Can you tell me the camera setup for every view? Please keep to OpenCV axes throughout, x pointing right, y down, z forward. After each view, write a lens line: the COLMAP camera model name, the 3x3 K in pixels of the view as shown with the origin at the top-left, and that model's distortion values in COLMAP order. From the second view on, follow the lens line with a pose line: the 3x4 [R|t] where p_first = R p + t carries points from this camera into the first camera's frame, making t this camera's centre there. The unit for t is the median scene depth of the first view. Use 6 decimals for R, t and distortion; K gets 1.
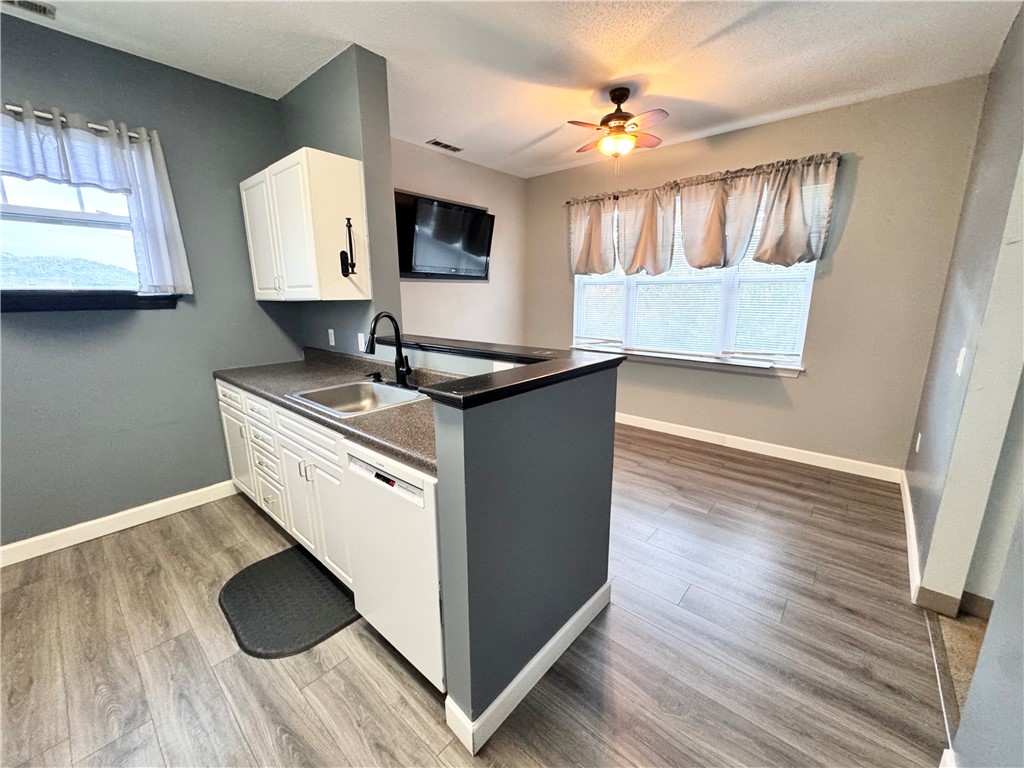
lens RADIAL K [[408.0, 0, 510.9], [0, 408.0, 384.0], [0, 0, 1]] dist [-0.003956, 0.000386]
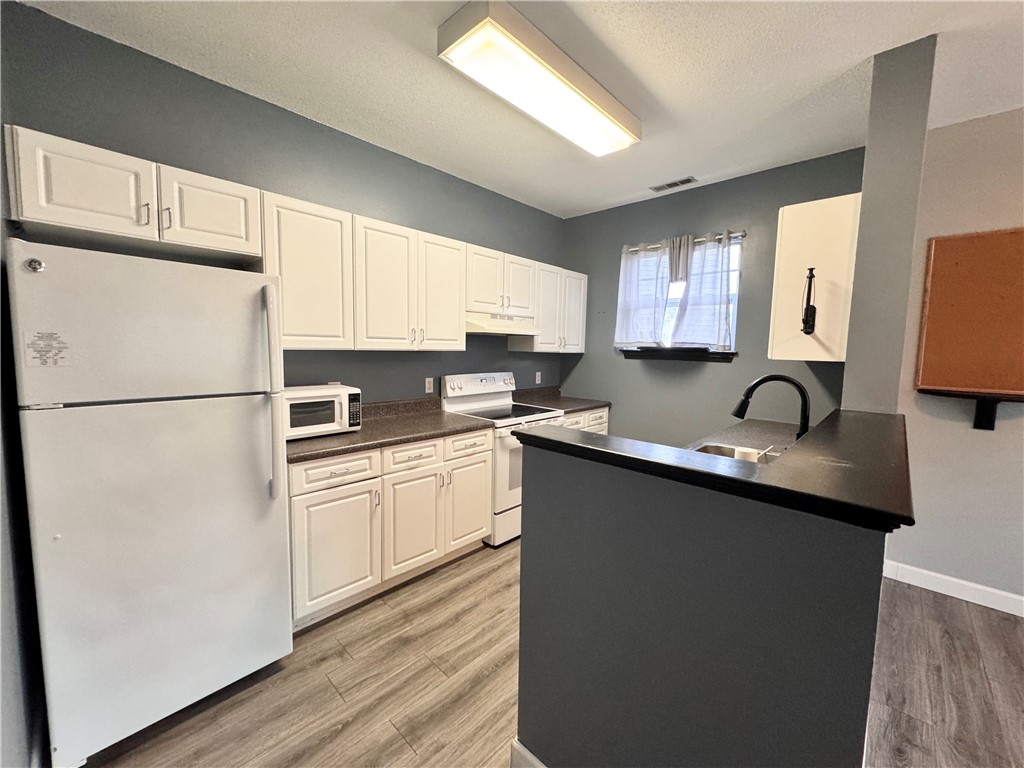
lens RADIAL K [[408.0, 0, 510.9], [0, 408.0, 384.0], [0, 0, 1]] dist [-0.003956, 0.000386]
pose [[-0.049375, 0.094598, -0.994290, 0.537956], [-0.232307, 0.967115, 0.103548, -0.113455], [0.971389, 0.236093, -0.025776, 0.475207]]
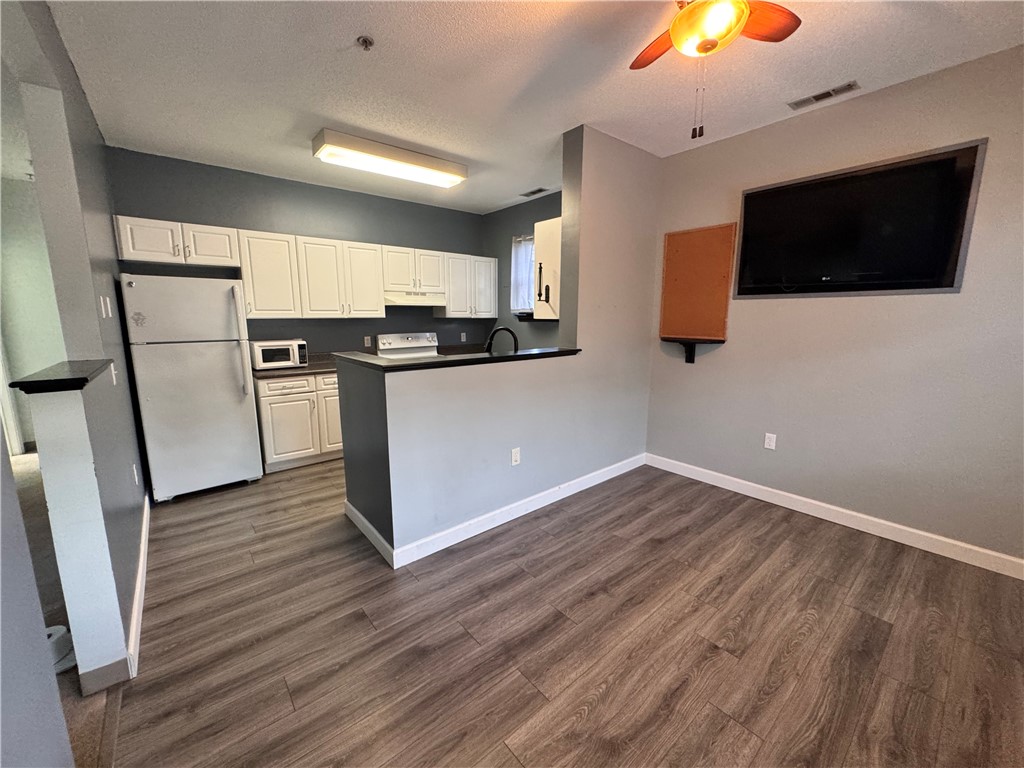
lens RADIAL K [[408.0, 0, 510.9], [0, 408.0, 384.0], [0, 0, 1]] dist [-0.003956, 0.000386]
pose [[-0.164531, 0.170645, -0.971499, 1.139913], [-0.209360, 0.956438, 0.203457, -0.278533], [0.963897, 0.236868, -0.121638, 1.219146]]
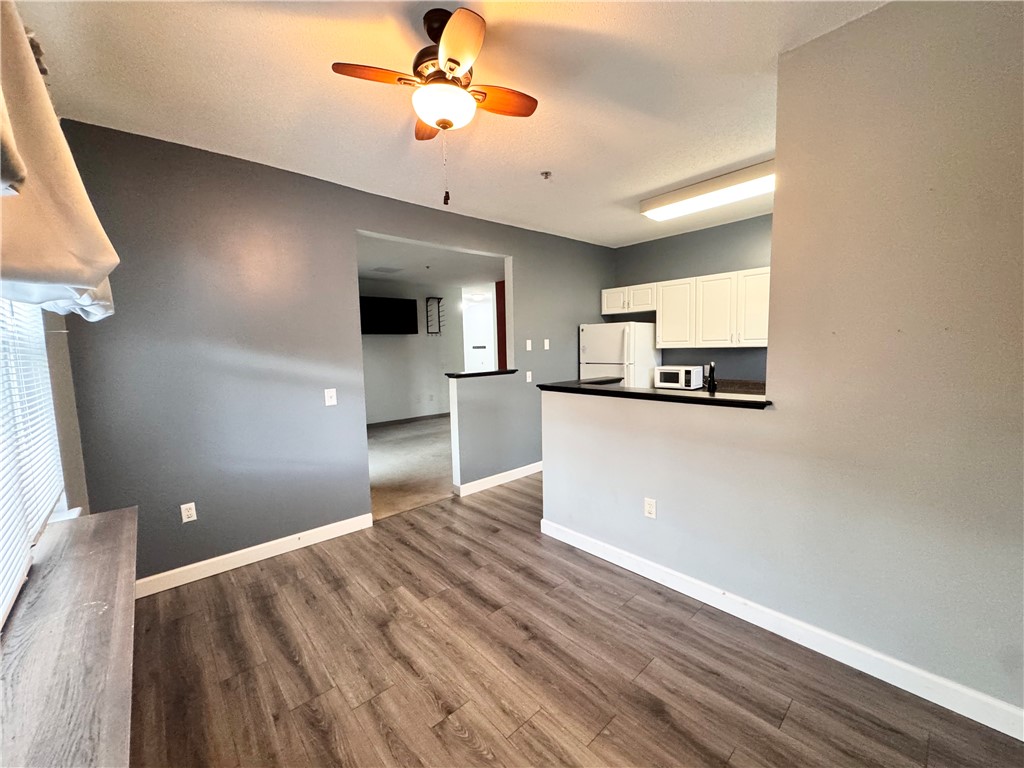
lens RADIAL K [[408.0, 0, 510.9], [0, 408.0, 384.0], [0, 0, 1]] dist [-0.003956, 0.000386]
pose [[-0.991755, 0.018051, 0.126867, 0.131438], [0.055862, 0.951907, 0.301251, -0.500508], [-0.115328, 0.305855, -0.945067, 2.173022]]
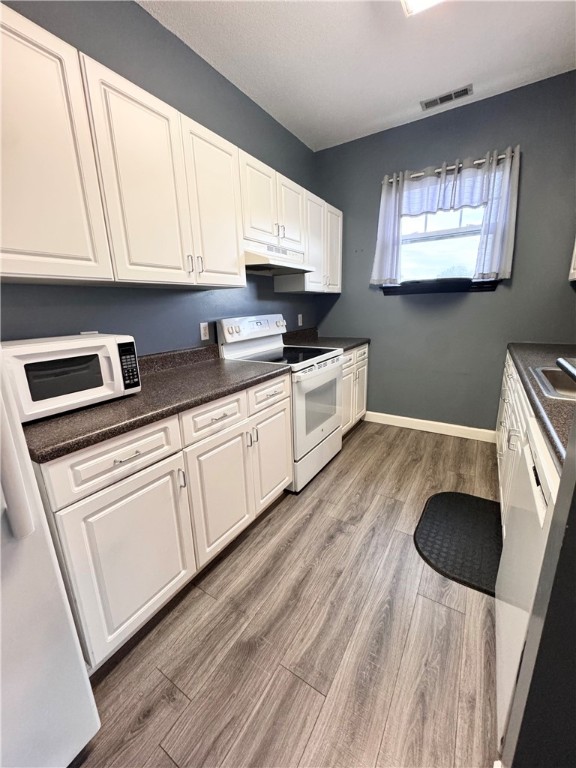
lens RADIAL K [[306.0, 0, 288.7], [0, 306.0, 382.7], [0, 0, 1]] dist [-0.003956, 0.000386]
pose [[0.152435, 0.242730, -0.958043, 0.106931], [-0.182685, 0.959587, 0.214054, 0.011200], [0.971282, 0.142391, 0.190618, 0.251532]]
